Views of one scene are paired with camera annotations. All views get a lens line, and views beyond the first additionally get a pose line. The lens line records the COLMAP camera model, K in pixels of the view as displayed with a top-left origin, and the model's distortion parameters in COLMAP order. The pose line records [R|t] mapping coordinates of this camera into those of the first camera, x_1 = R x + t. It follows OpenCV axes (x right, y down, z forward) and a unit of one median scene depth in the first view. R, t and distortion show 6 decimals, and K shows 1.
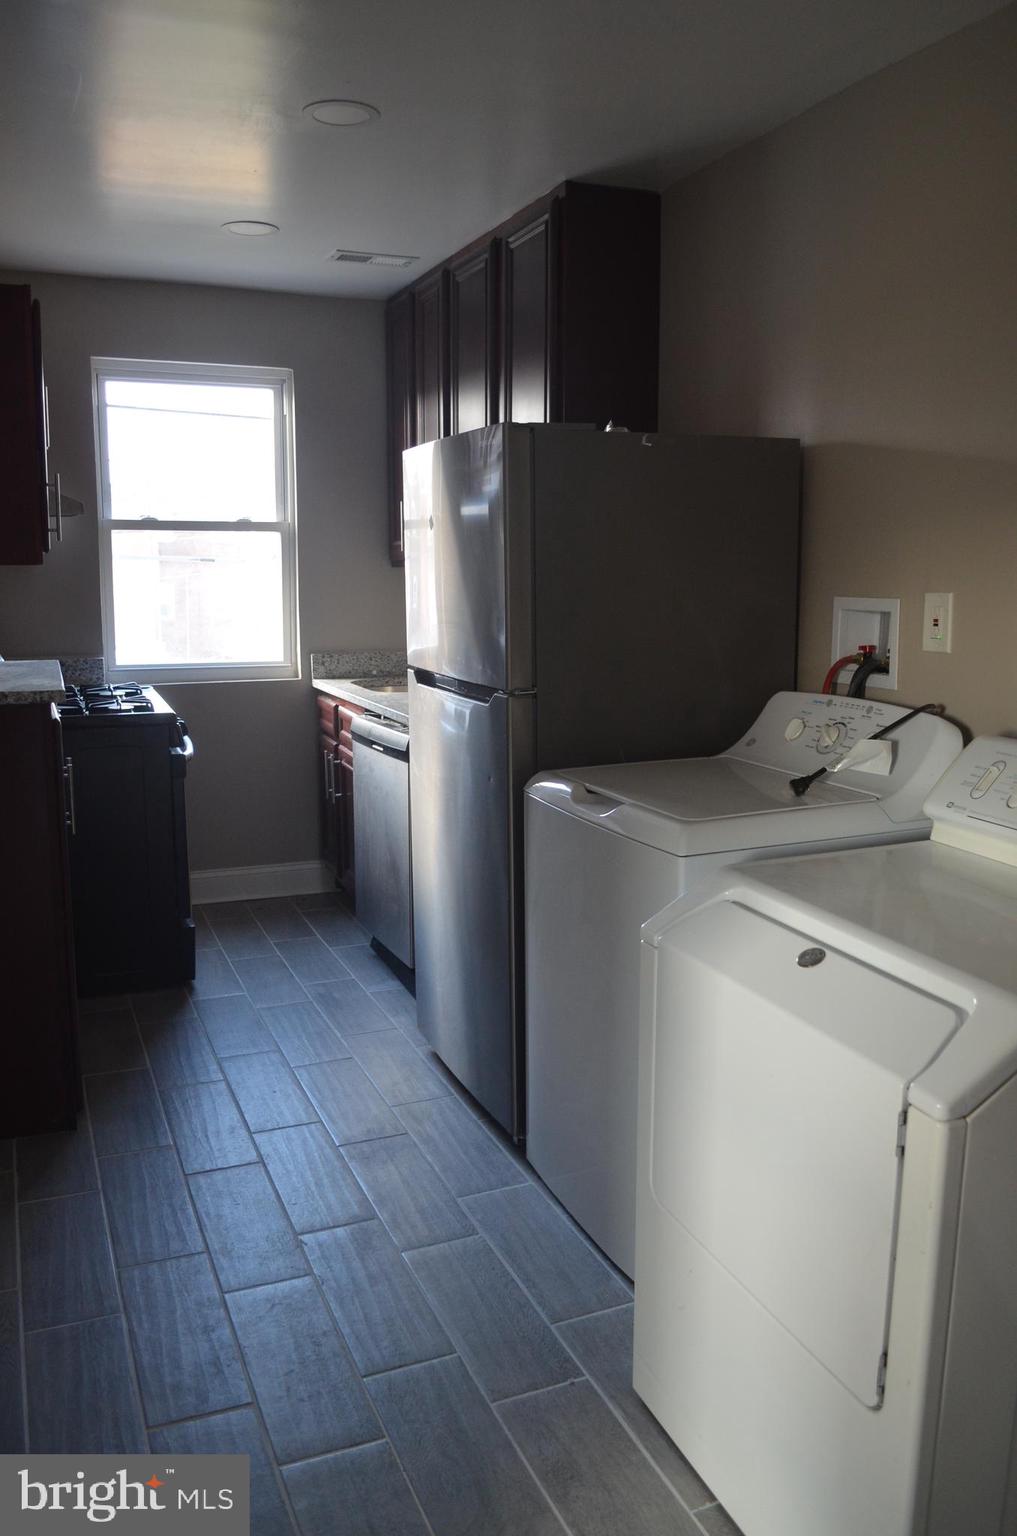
lens RADIAL K [[1192.8, 0, 508.5], [0, 1192.8, 768.0], [0, 0, 1]] dist [-0.069999, -0.001115]
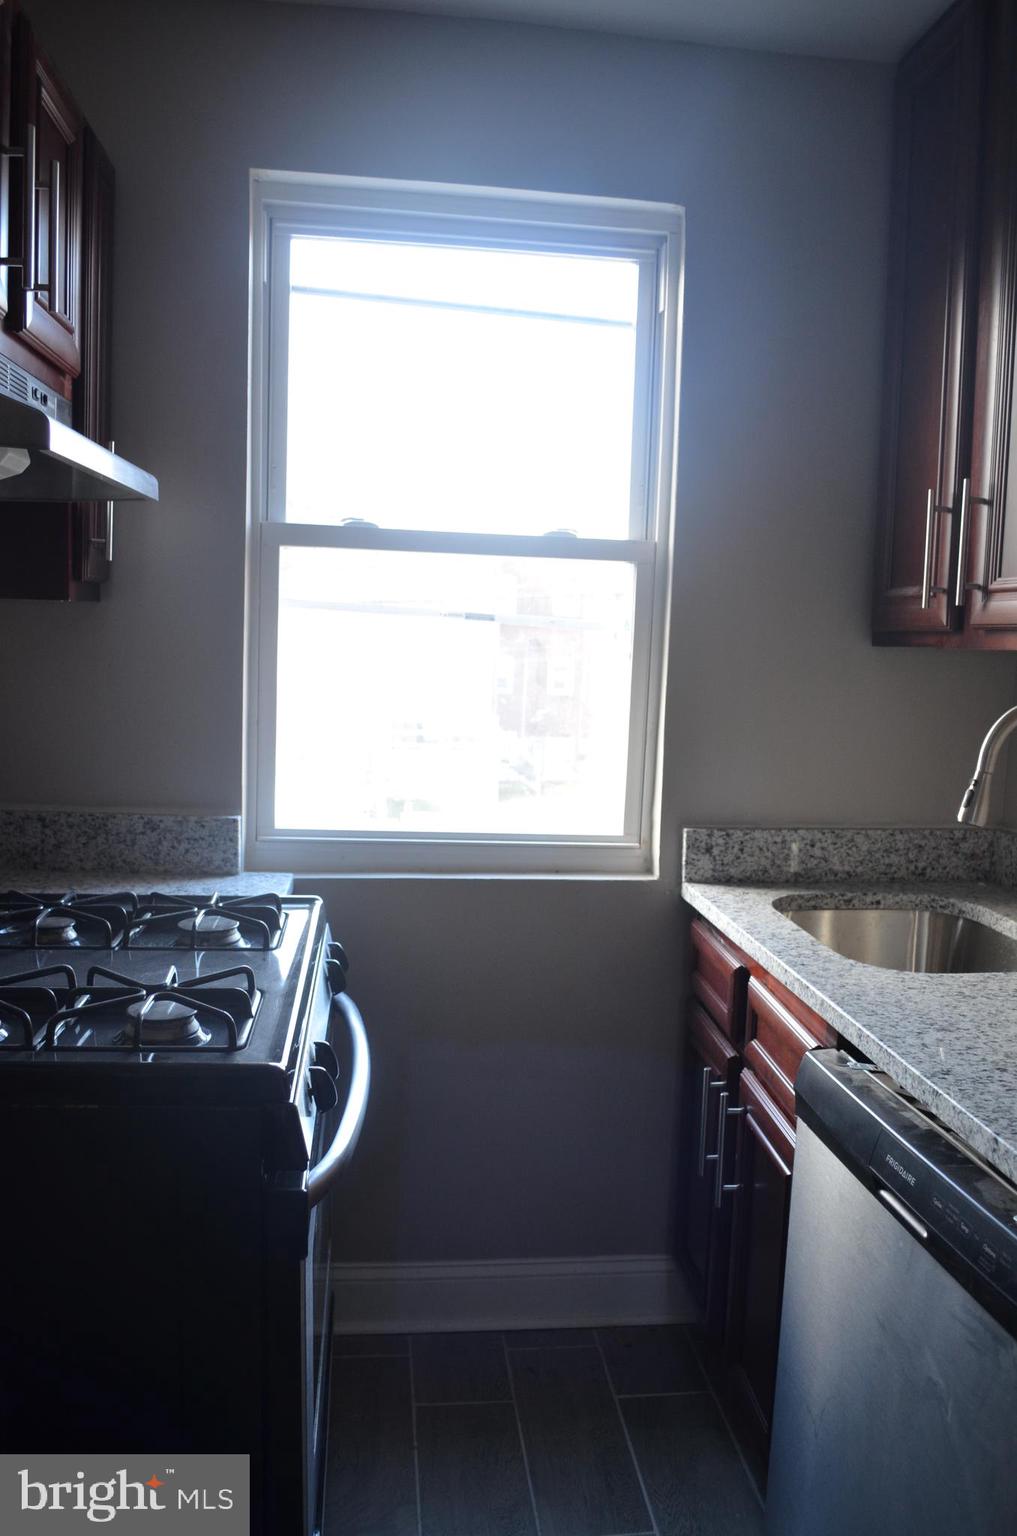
lens RADIAL K [[1192.8, 0, 508.5], [0, 1192.8, 768.0], [0, 0, 1]] dist [-0.069999, -0.001115]
pose [[0.960471, 0.059238, -0.272005, -0.109995], [-0.076914, 0.995532, -0.054779, -0.090432], [0.267545, 0.073535, 0.960735, 0.552270]]
